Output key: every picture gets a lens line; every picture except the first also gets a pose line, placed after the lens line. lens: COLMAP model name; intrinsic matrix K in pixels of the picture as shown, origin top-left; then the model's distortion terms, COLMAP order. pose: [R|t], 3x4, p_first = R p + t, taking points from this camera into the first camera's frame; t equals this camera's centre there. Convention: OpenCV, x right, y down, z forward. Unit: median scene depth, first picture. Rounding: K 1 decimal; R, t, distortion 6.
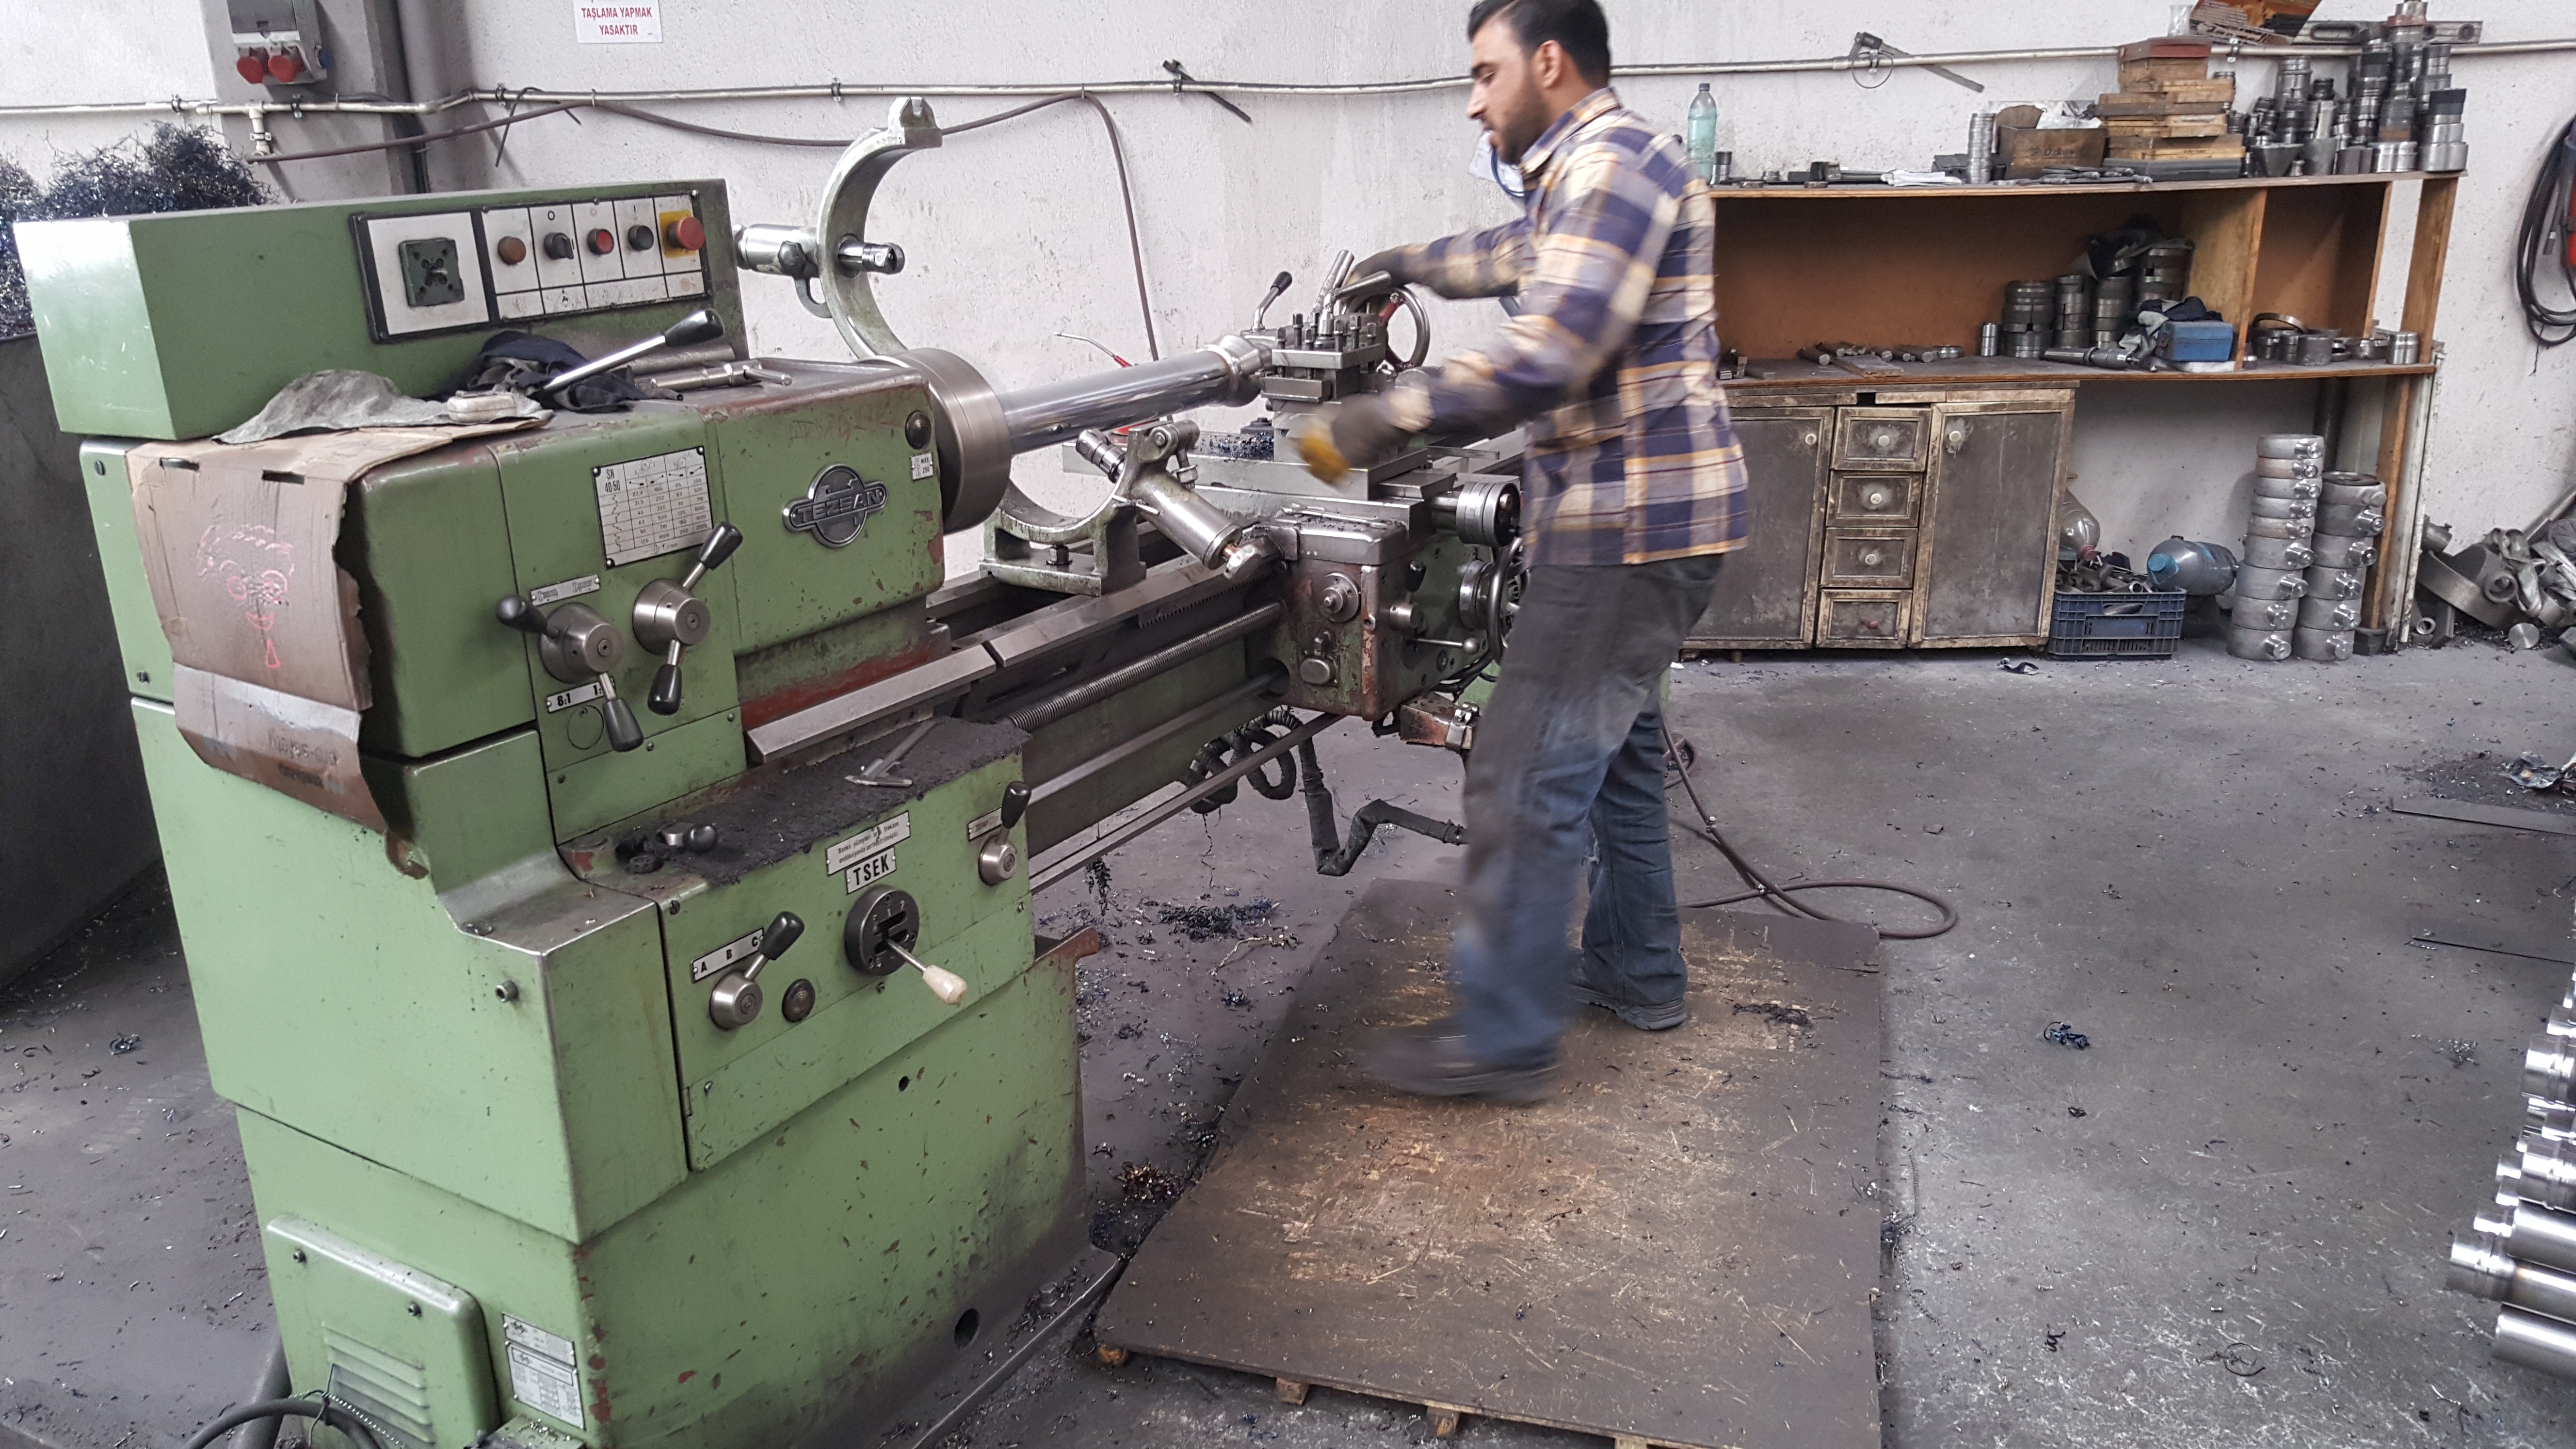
lens RADIAL K [[1857.9, 0, 1288.0], [0, 1857.9, 724.5], [0, 0, 1]] dist [0.062998, -0.101017]
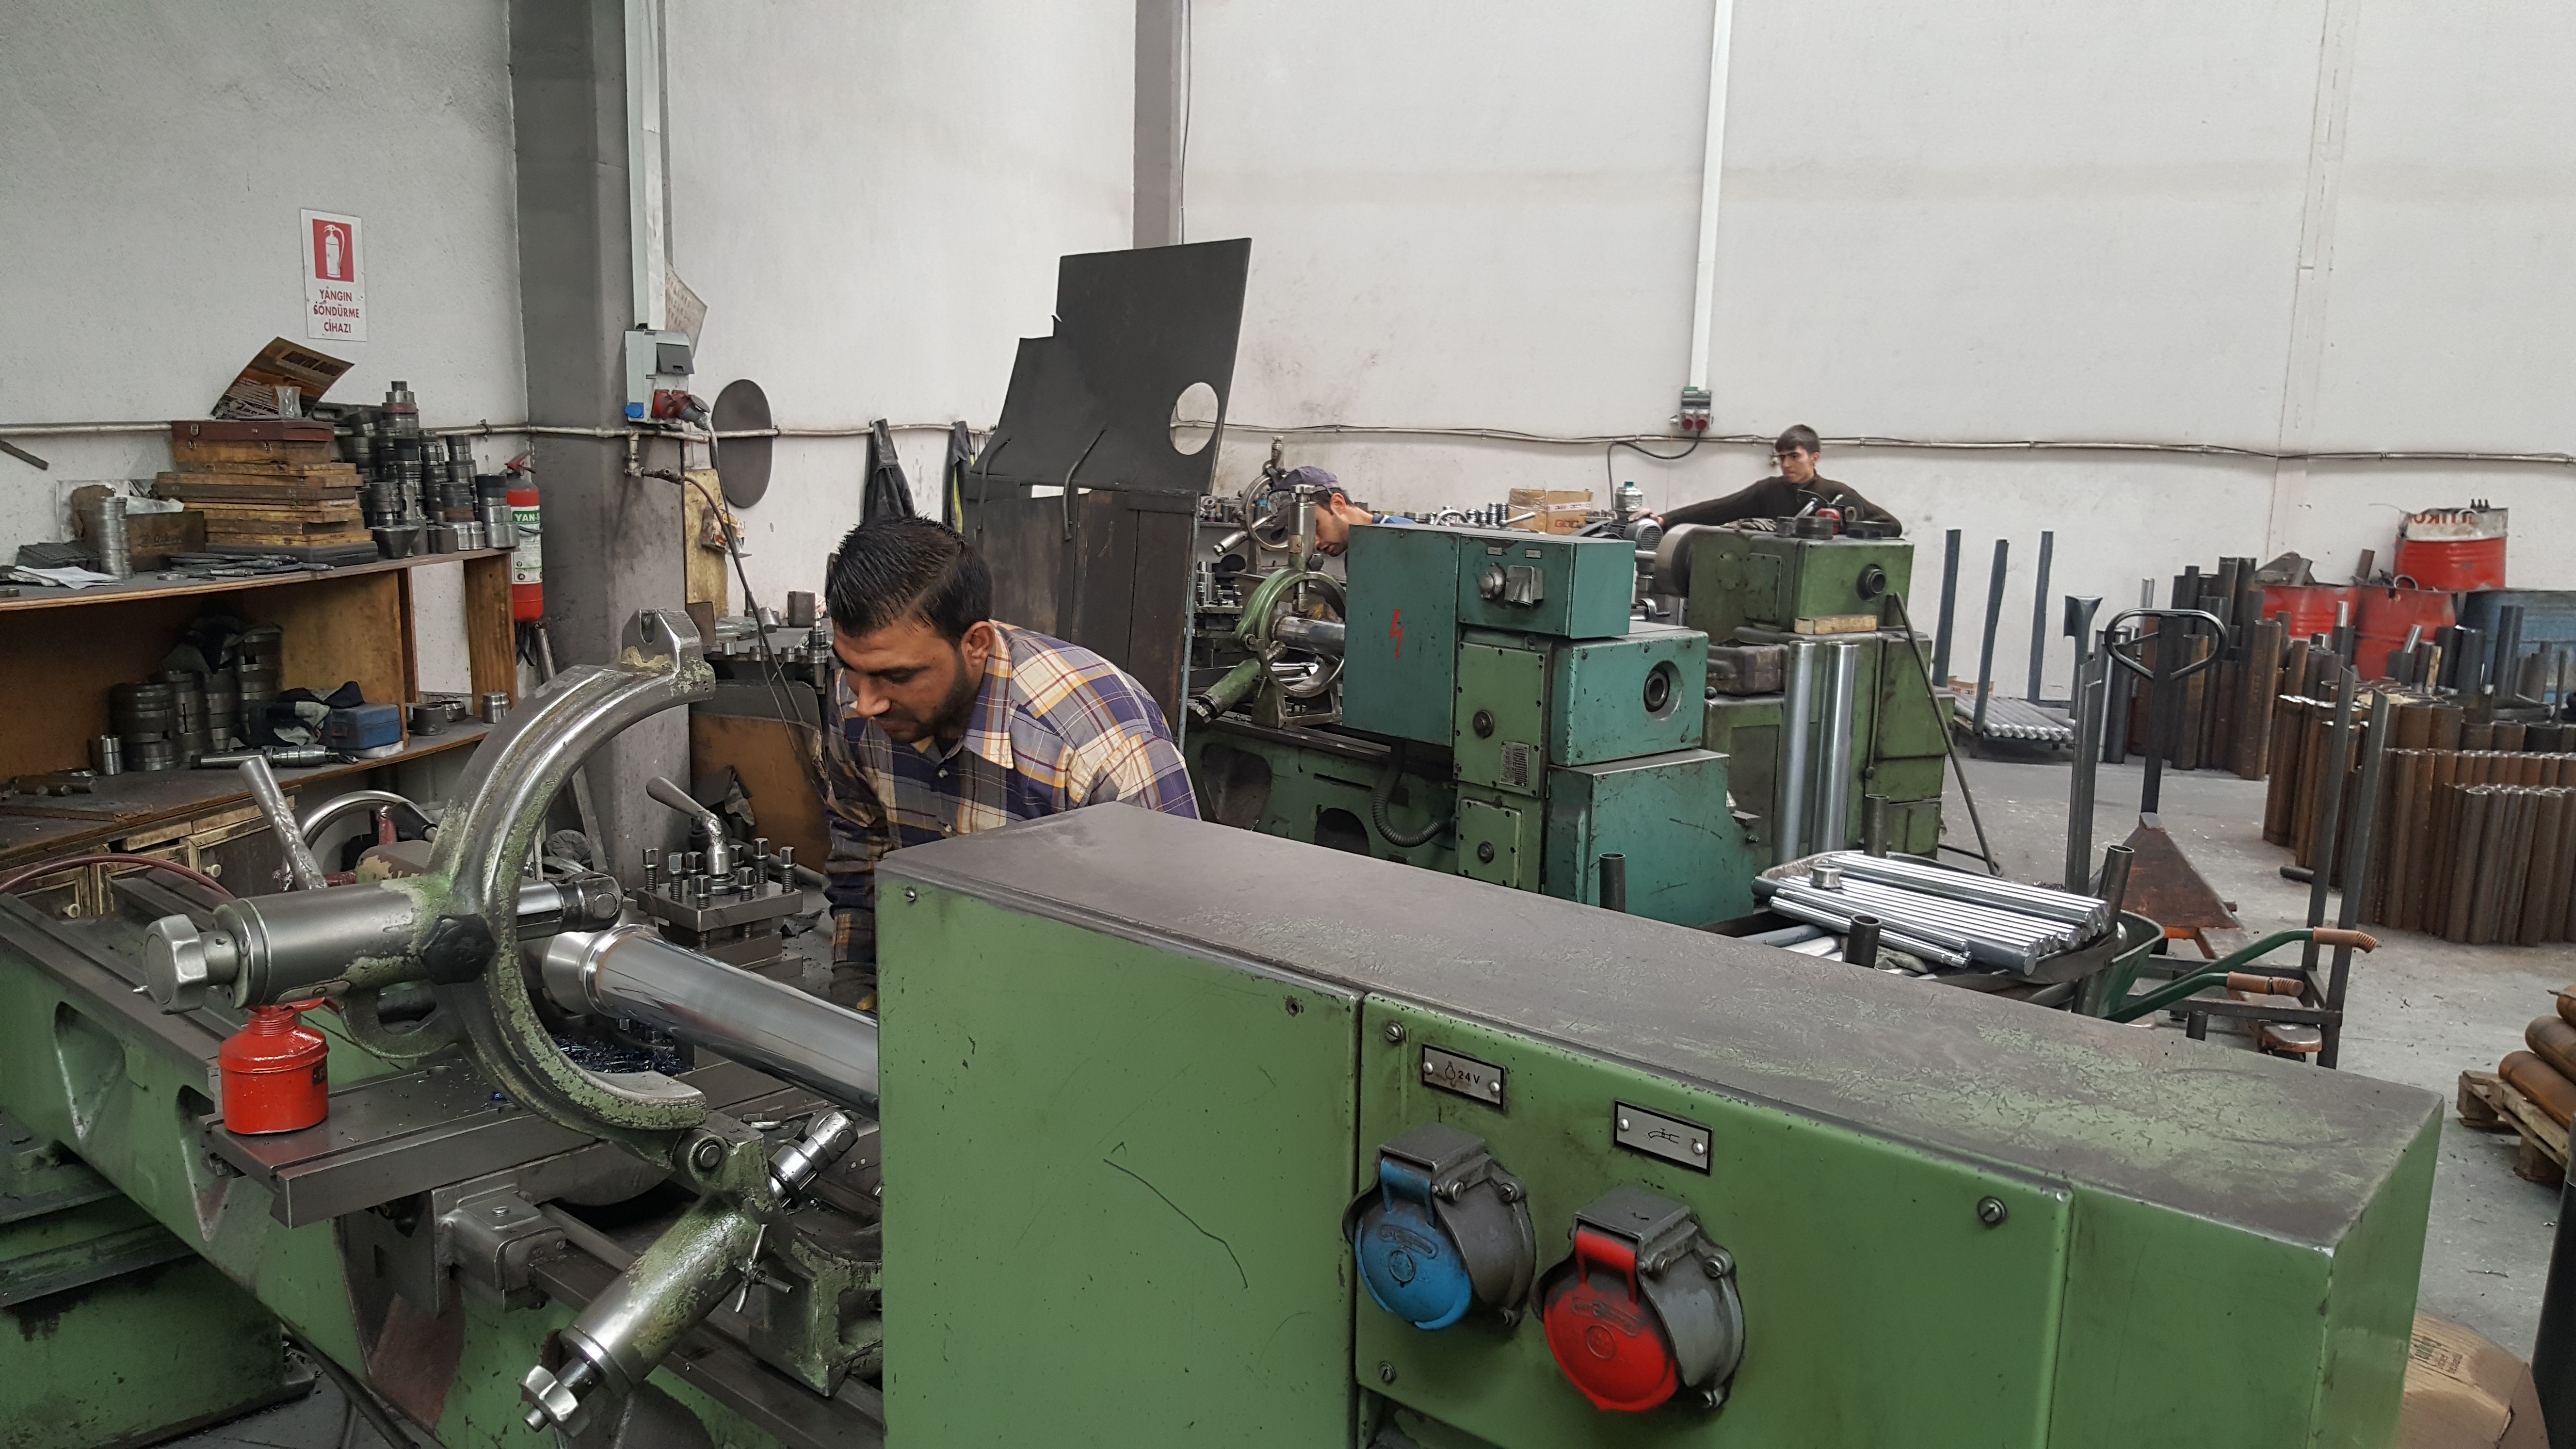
lens RADIAL K [[1834.1, 0, 1288.0], [0, 1834.1, 724.5], [0, 0, 1]] dist [-0.001146, -0.096983]
pose [[0.155940, -0.122880, 0.980093, -0.347348], [0.275291, 0.958324, 0.076350, -0.146850], [-0.948629, 0.257905, 0.183269, 0.385501]]
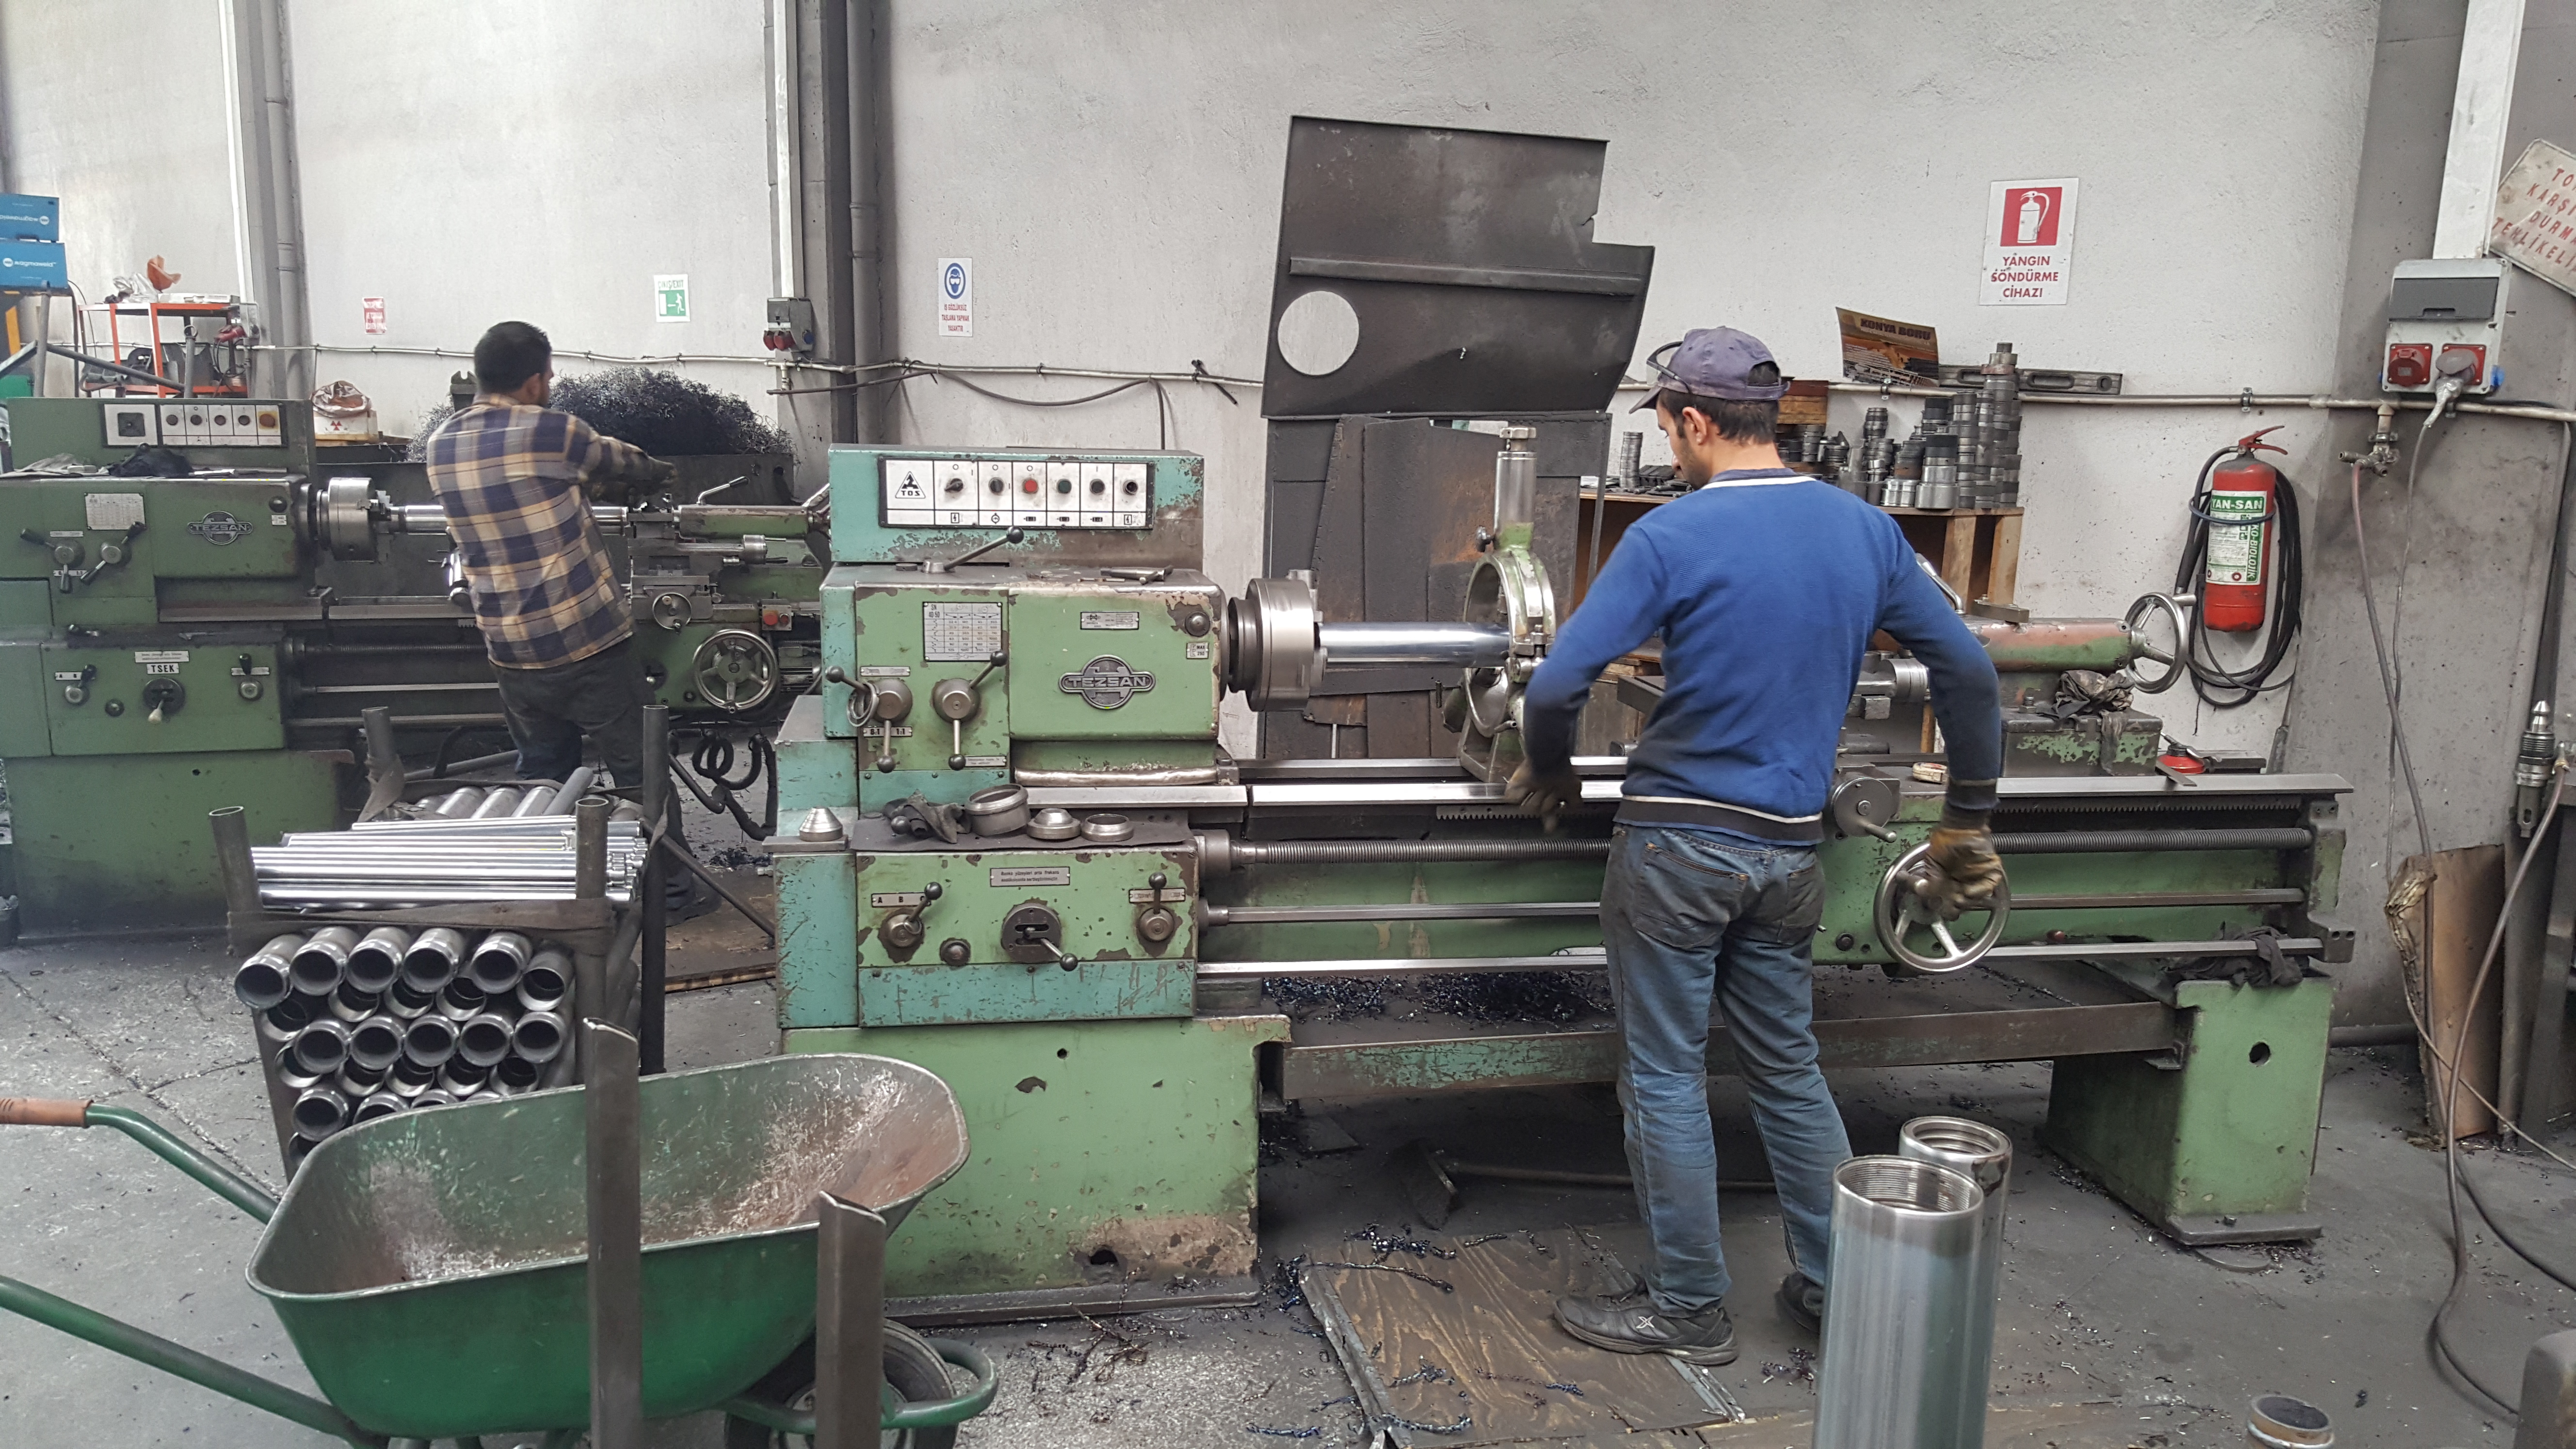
lens RADIAL K [[1857.9, 0, 1288.0], [0, 1857.9, 724.5], [0, 0, 1]] dist [0.062998, -0.101017]
pose [[0.768108, 0.162666, -0.619314, 0.956180], [-0.243664, 0.968682, -0.047778, -0.036574], [0.592146, 0.187603, 0.783688, -0.019920]]
